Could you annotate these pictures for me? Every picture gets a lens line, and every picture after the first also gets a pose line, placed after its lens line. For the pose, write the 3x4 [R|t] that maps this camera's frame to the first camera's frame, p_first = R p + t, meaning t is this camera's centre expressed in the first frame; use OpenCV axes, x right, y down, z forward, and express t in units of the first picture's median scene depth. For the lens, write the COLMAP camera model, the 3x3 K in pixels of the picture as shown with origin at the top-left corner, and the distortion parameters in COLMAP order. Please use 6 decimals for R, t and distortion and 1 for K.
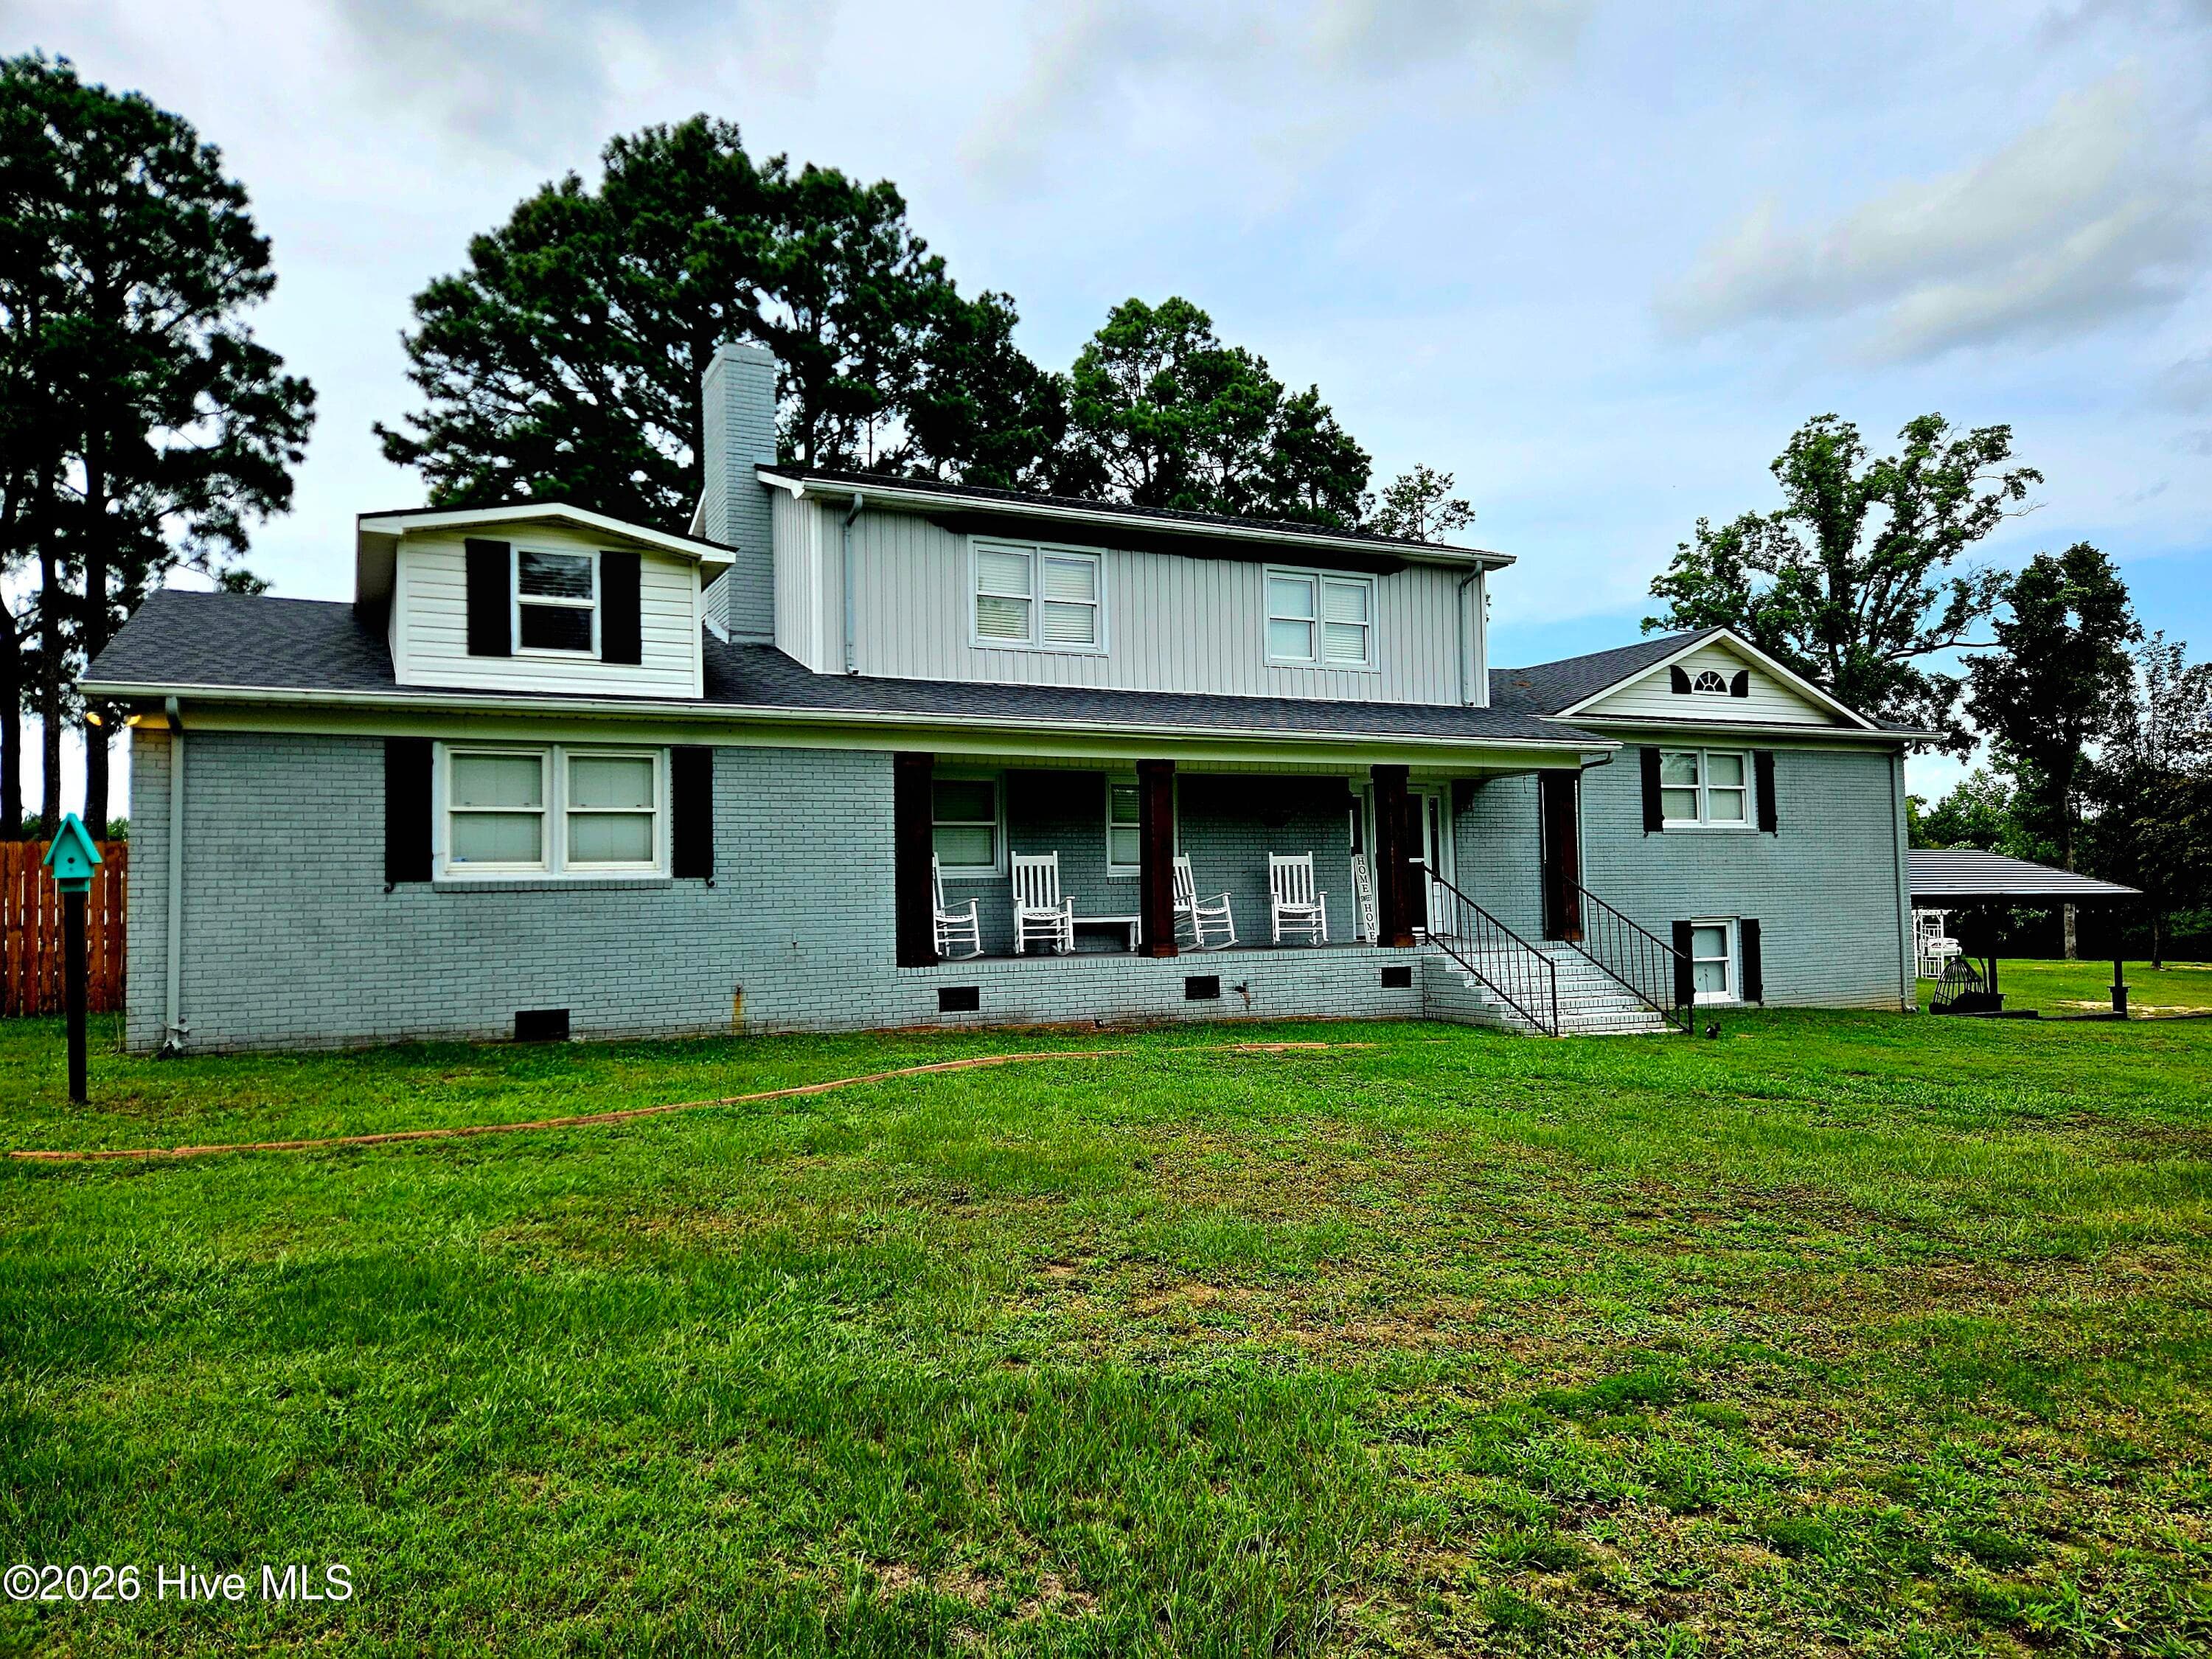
lens RADIAL K [[1500.5, 0, 1103.9], [0, 1500.5, 828.9], [0, 0, 1]] dist [0.050793, -0.027480]
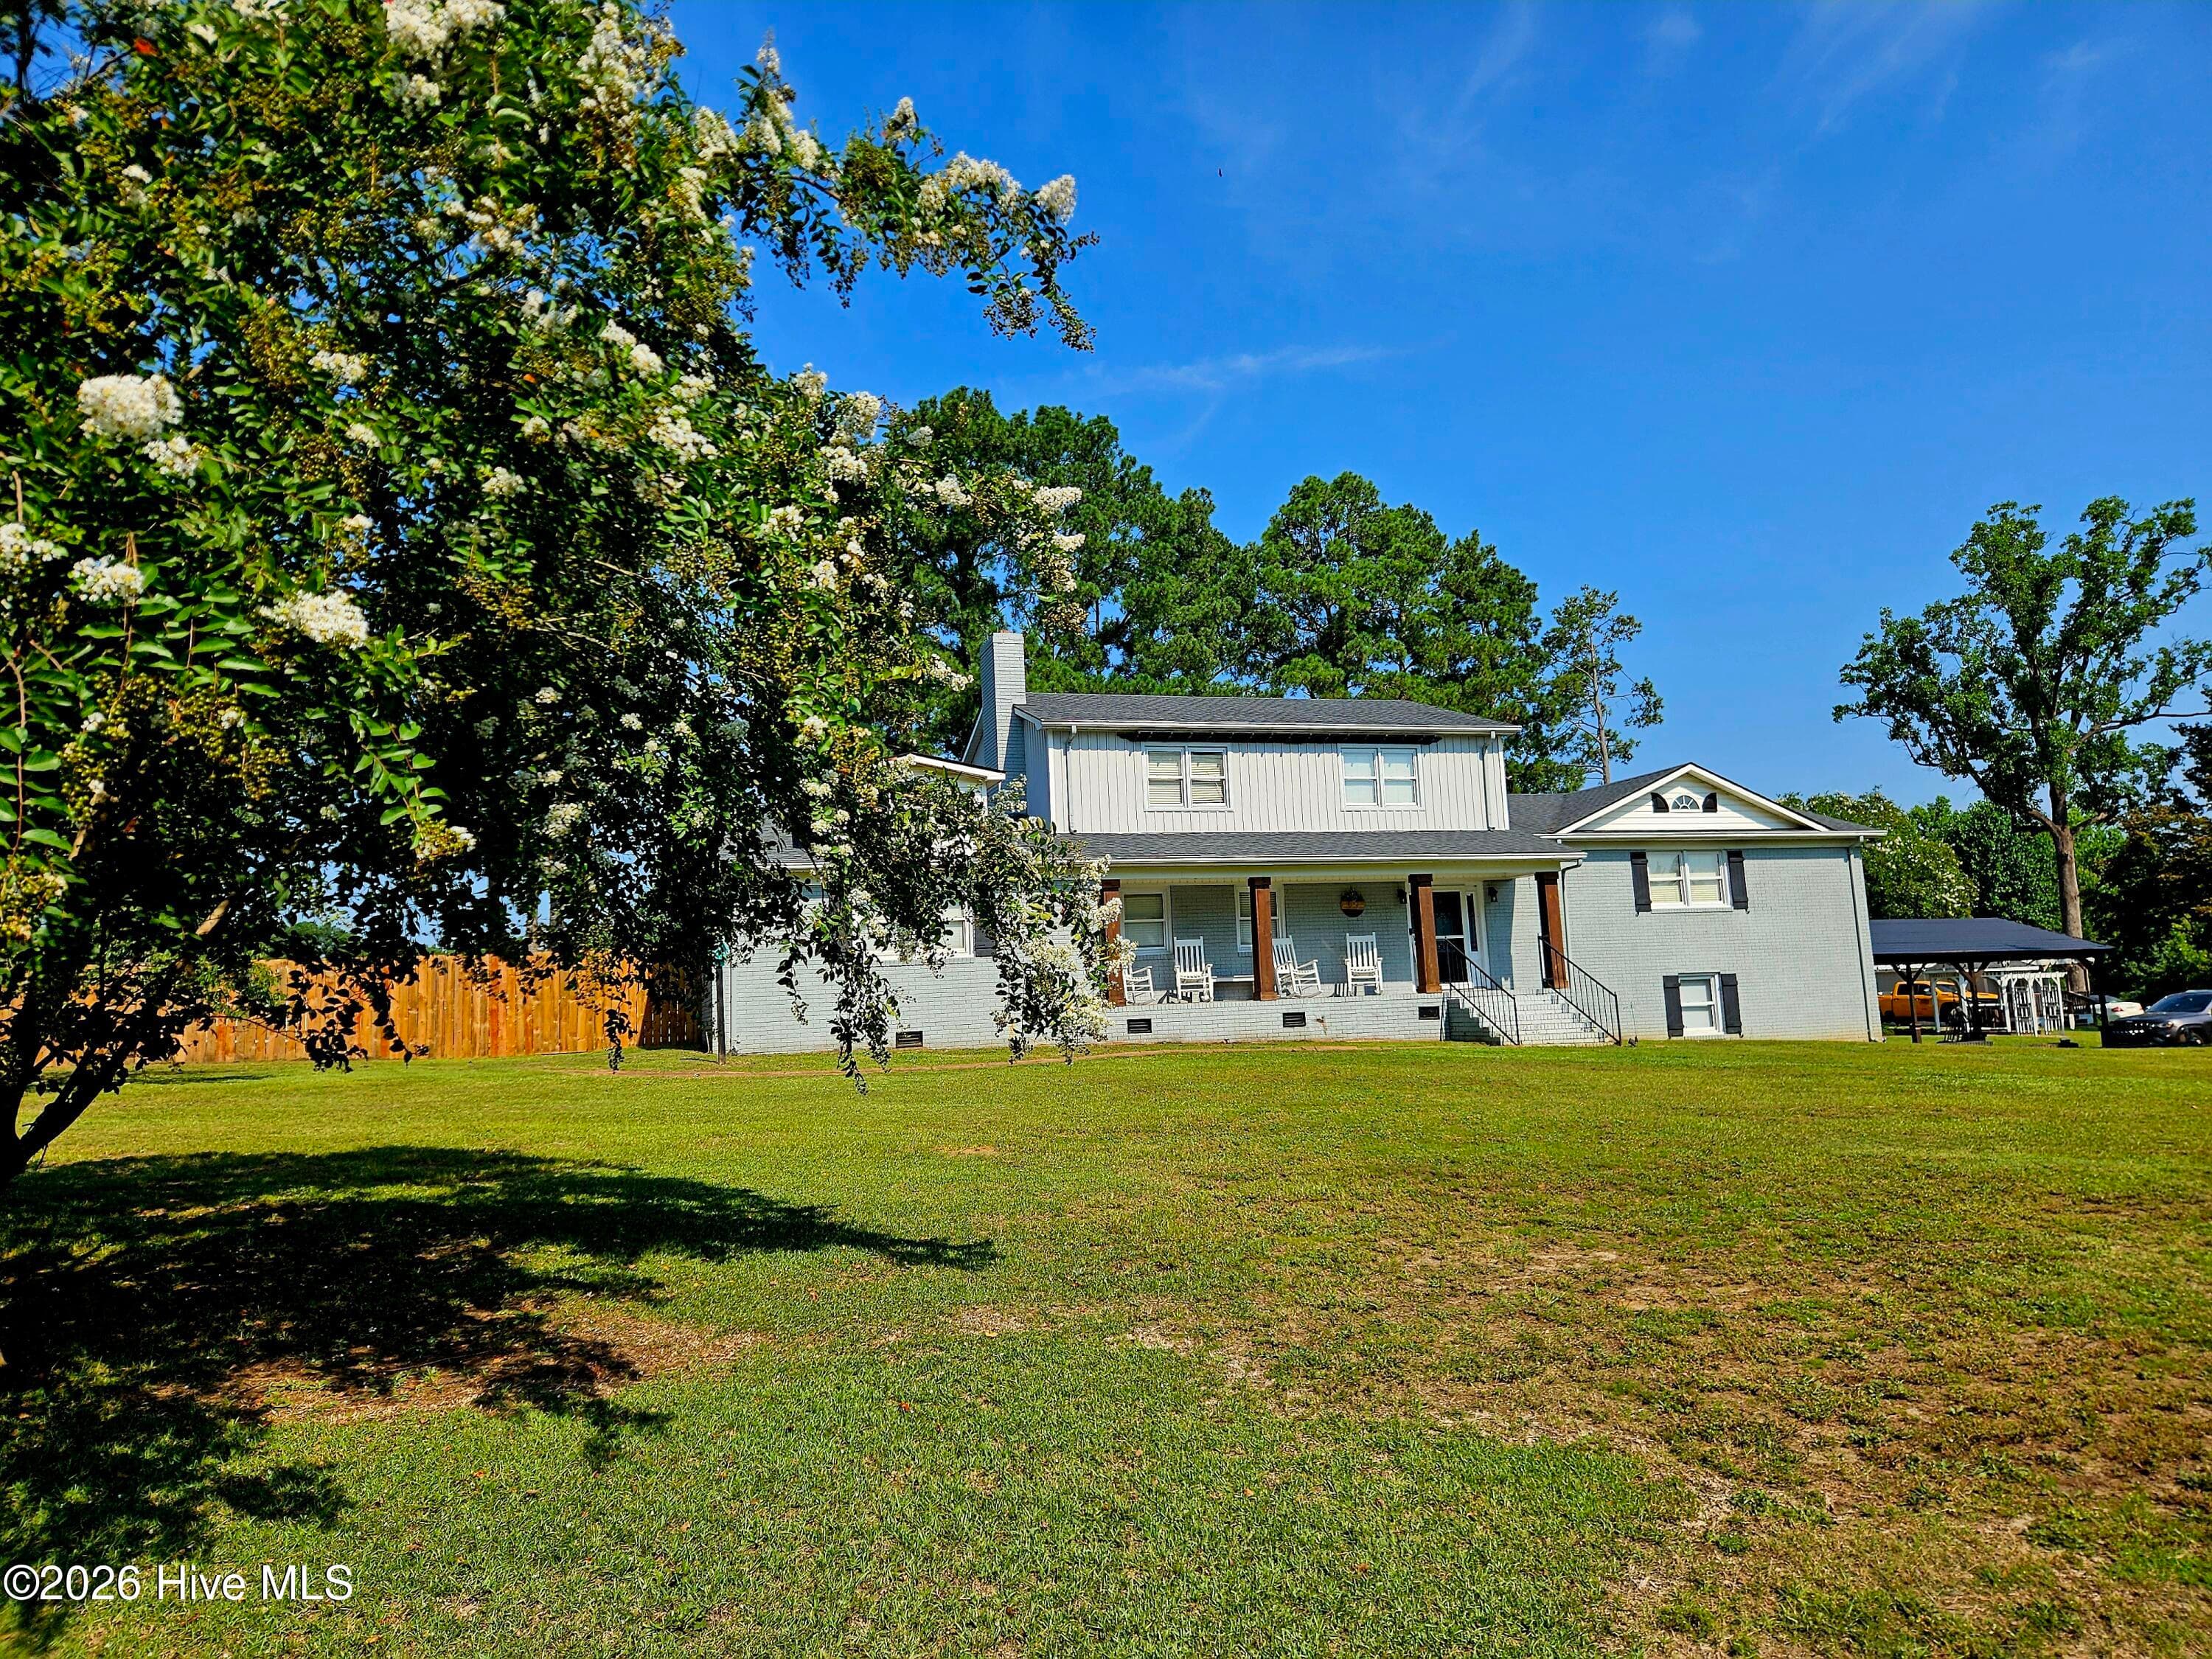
lens RADIAL K [[1500.5, 0, 1100.0], [0, 1500.5, 819.2], [0, 0, 1]] dist [0.050793, -0.027480]
pose [[0.985449, -0.043695, -0.164262, 0.051697], [0.031866, 0.996751, -0.073969, 0.001909], [0.166960, 0.067659, 0.983639, -0.238965]]
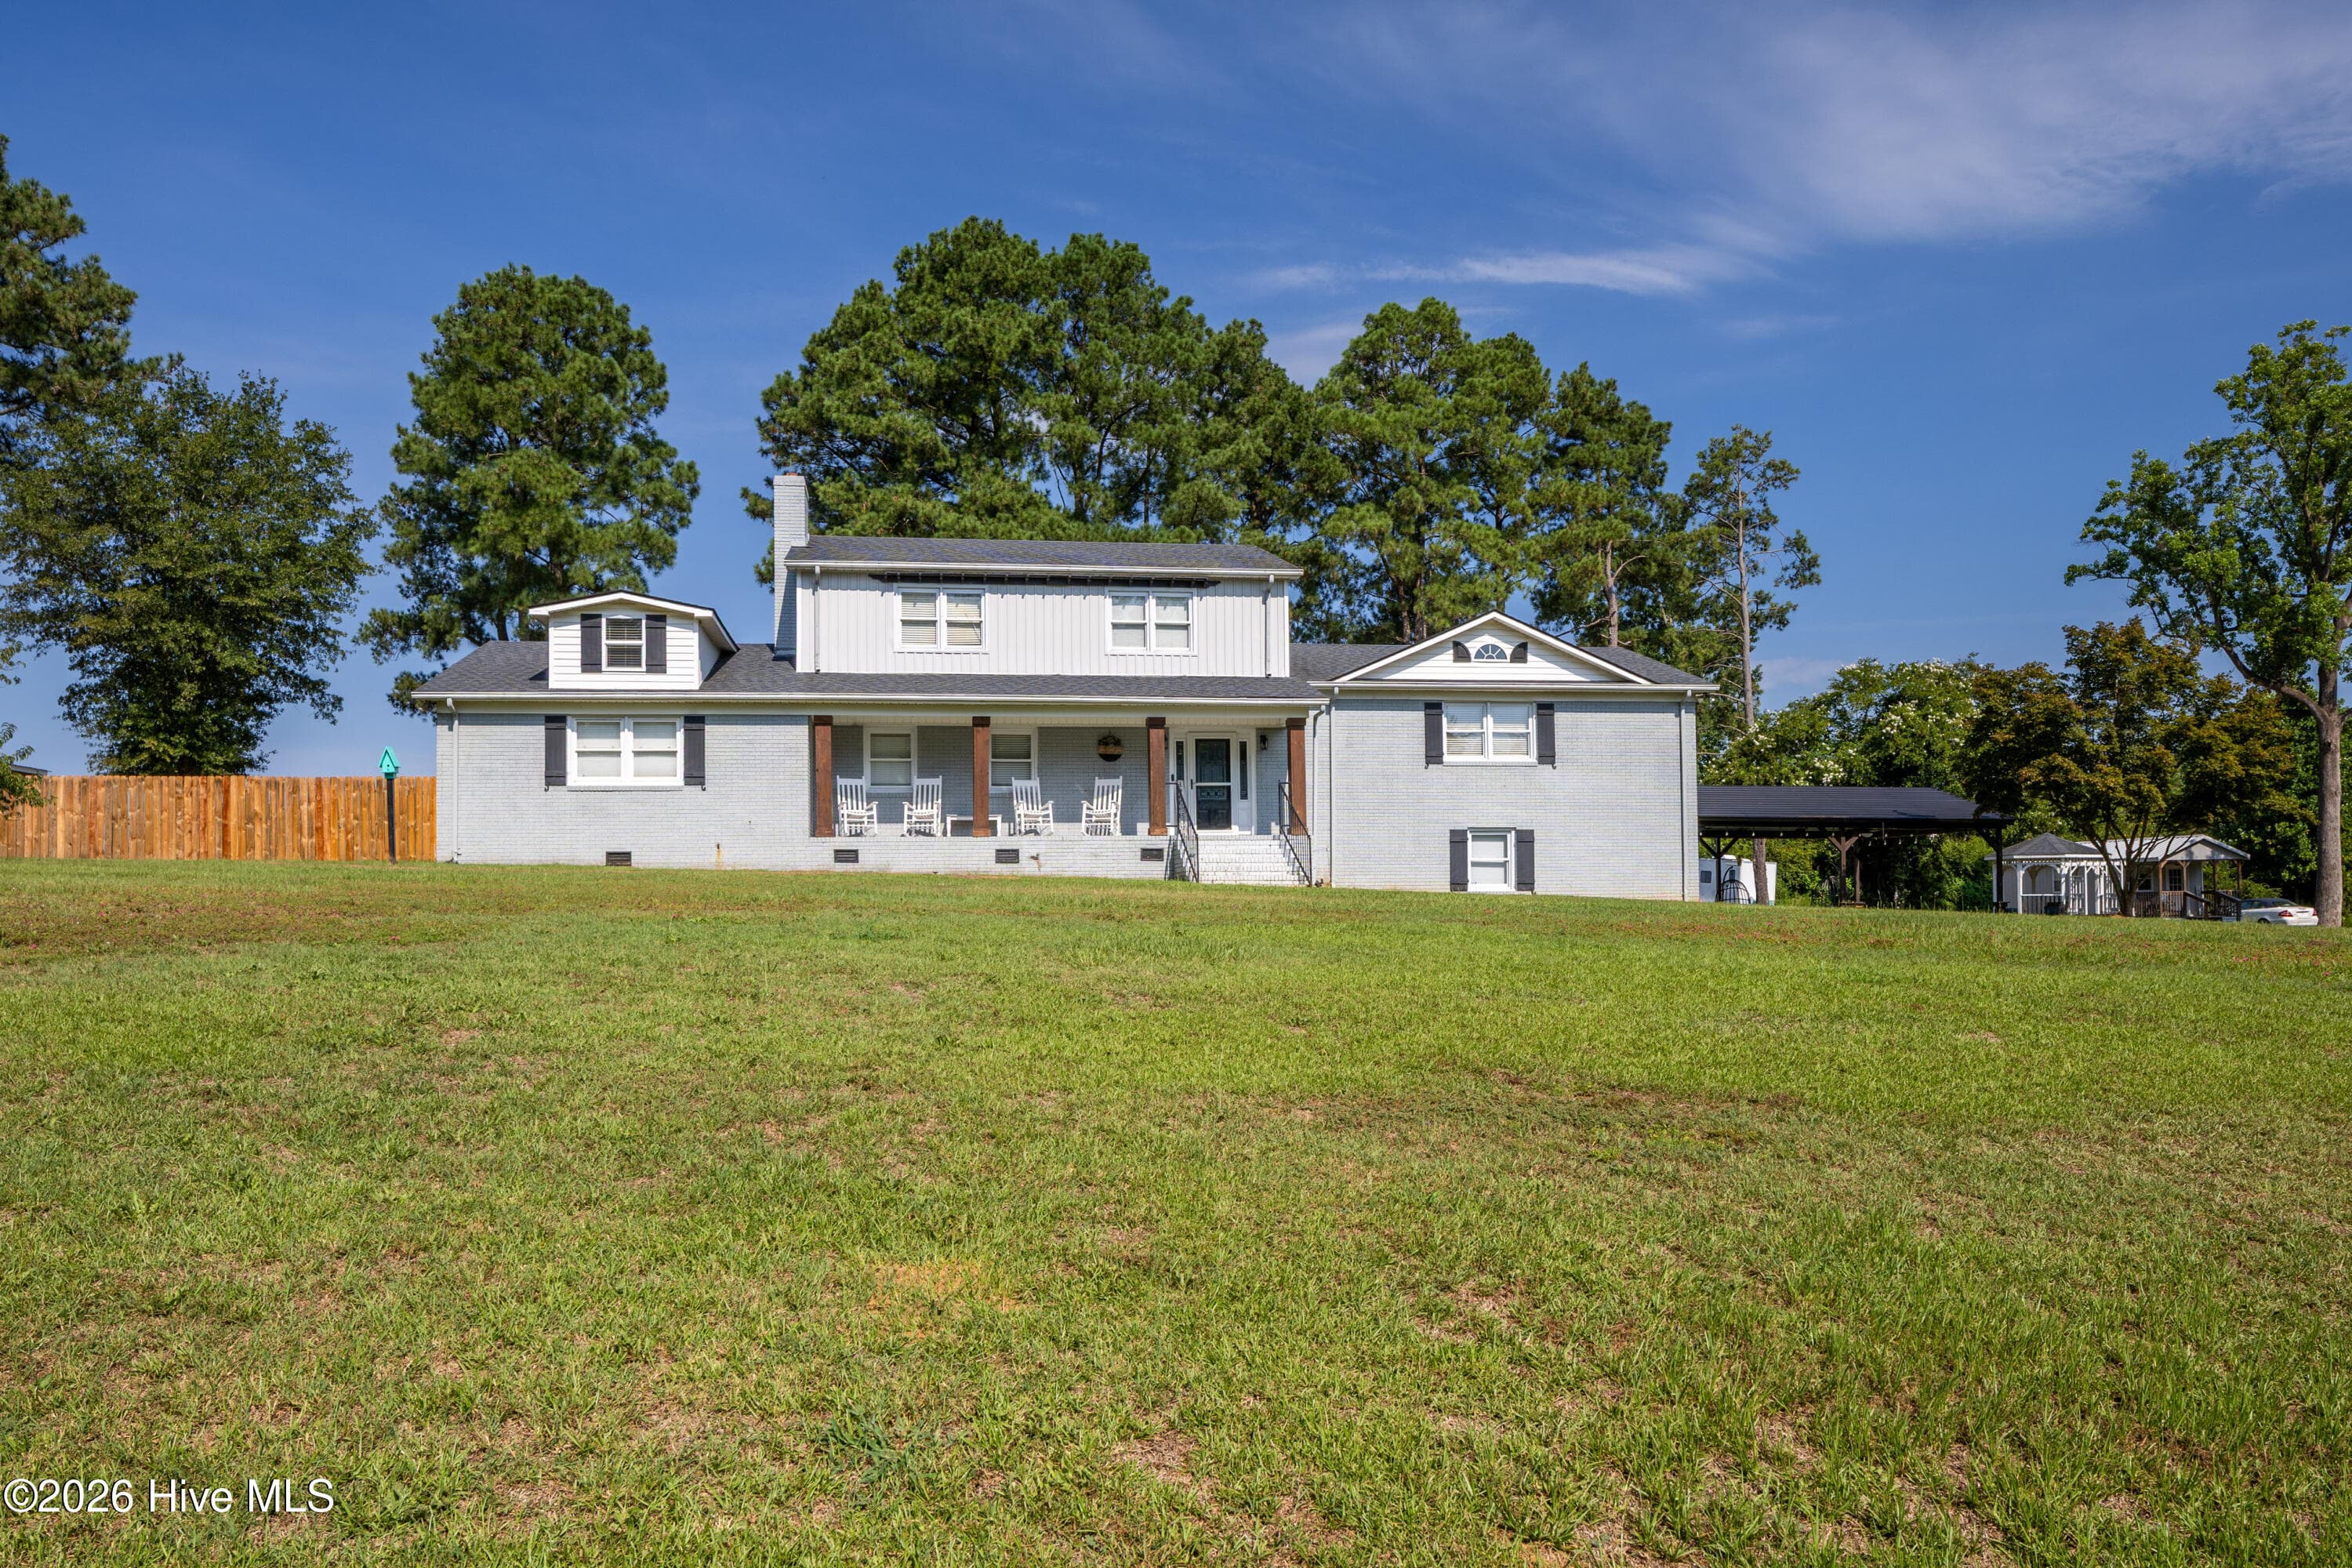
lens RADIAL K [[1653.4, 0, 1121.8], [0, 1653.4, 903.0], [0, 0, 1]] dist [-0.032668, 0.022394]
pose [[0.944983, 0.009108, -0.326993, 0.300023], [0.006187, 0.998936, 0.045703, 0.029277], [0.327062, -0.045212, 0.943921, -0.258647]]
